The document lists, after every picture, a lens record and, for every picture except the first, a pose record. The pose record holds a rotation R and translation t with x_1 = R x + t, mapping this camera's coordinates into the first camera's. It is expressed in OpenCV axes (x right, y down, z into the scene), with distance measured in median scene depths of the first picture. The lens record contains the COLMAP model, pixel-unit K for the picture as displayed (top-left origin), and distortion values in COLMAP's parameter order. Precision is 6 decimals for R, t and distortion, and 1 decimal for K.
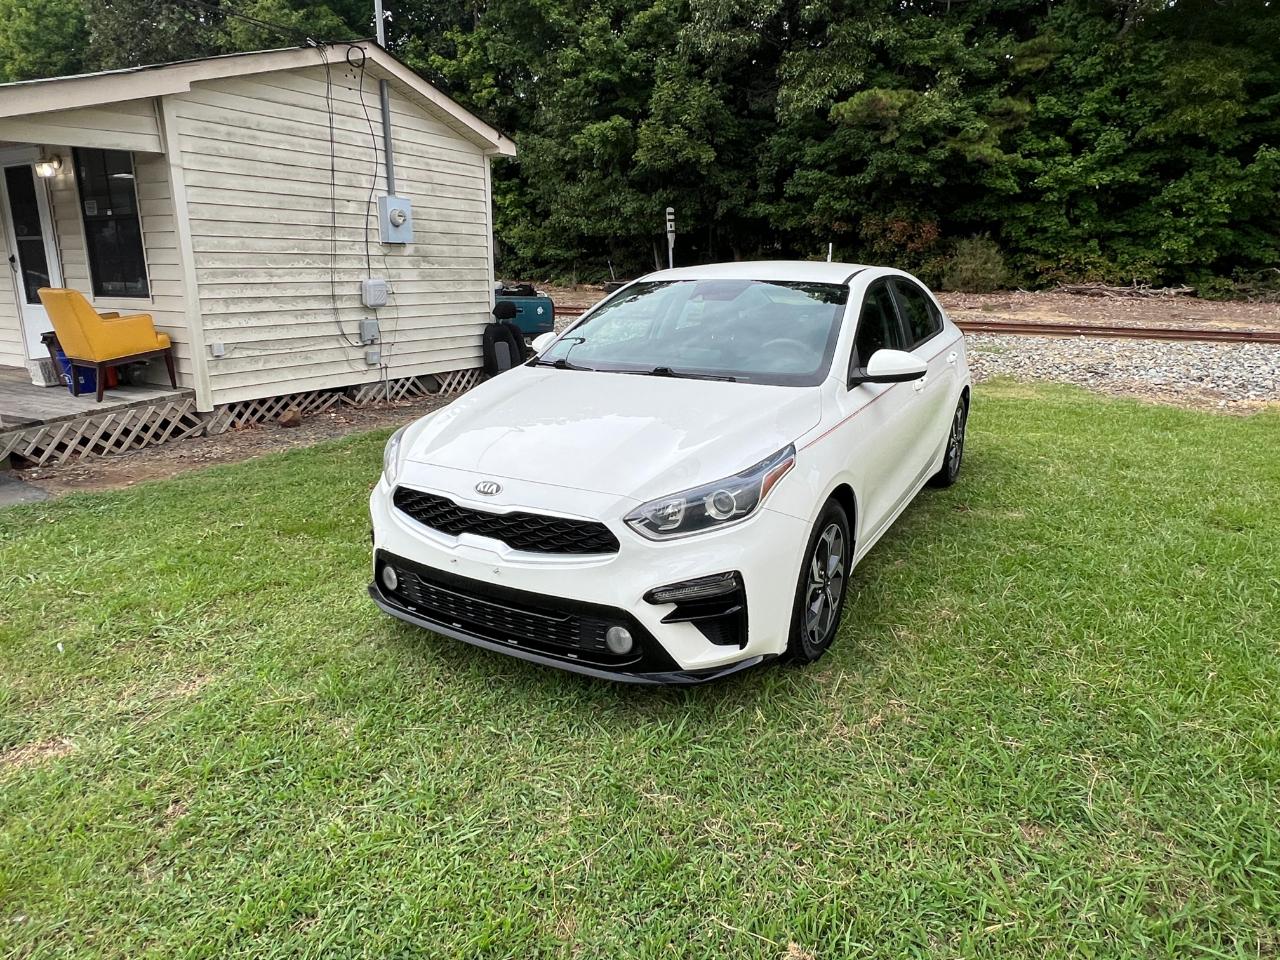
lens RADIAL K [[798.2, 0, 638.9], [0, 798.2, 476.5], [0, 0, 1]] dist [-0.003356, 0.001191]
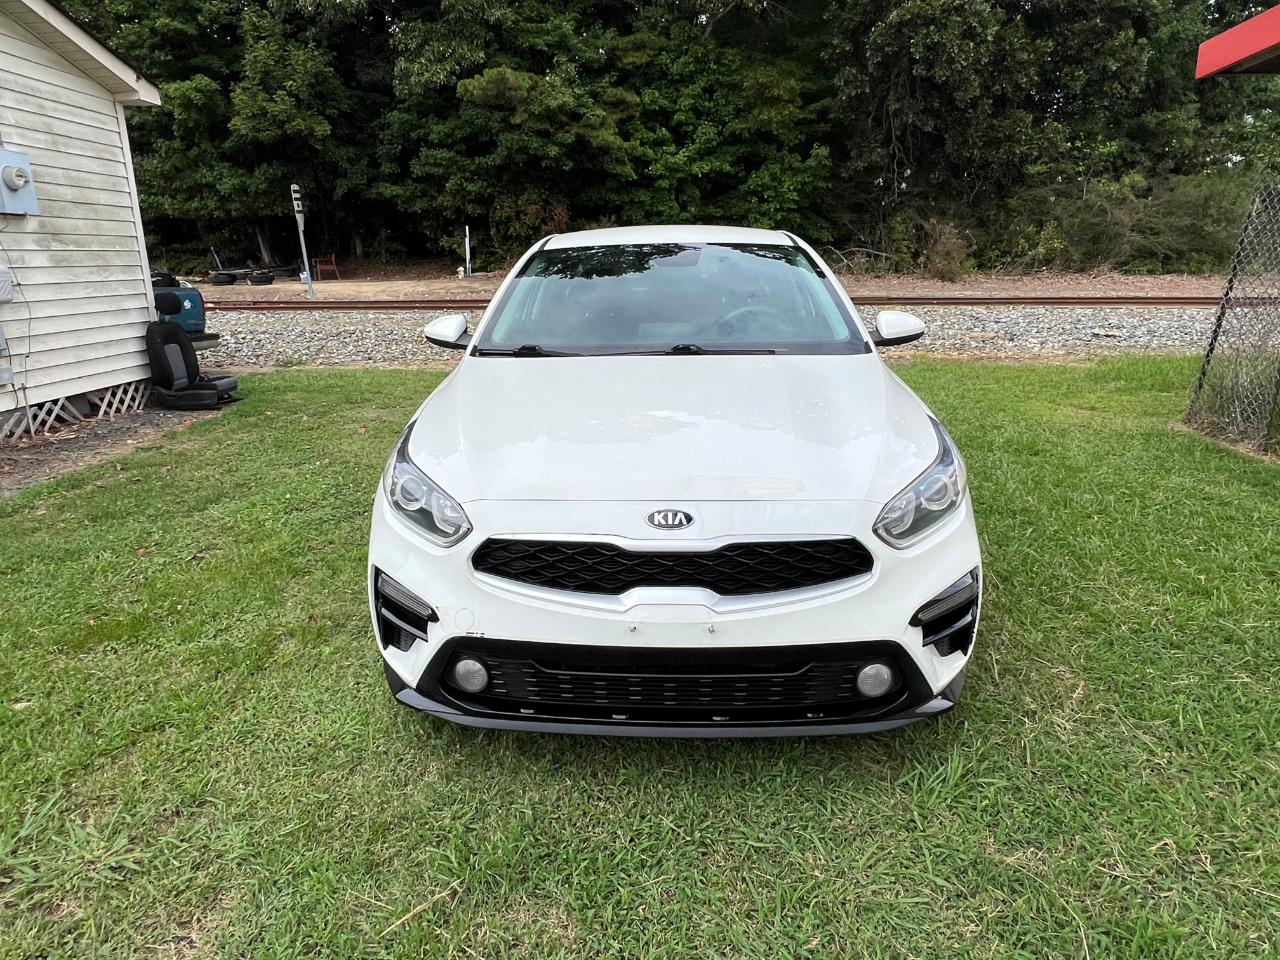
lens RADIAL K [[798.2, 0, 628.1], [0, 798.2, 476.9], [0, 0, 1]] dist [-0.003356, 0.001191]
pose [[0.883946, -0.139050, 0.446435, -0.155971], [0.132477, 0.990114, 0.046082, -0.017697], [-0.448429, 0.018408, 0.893629, 0.108971]]
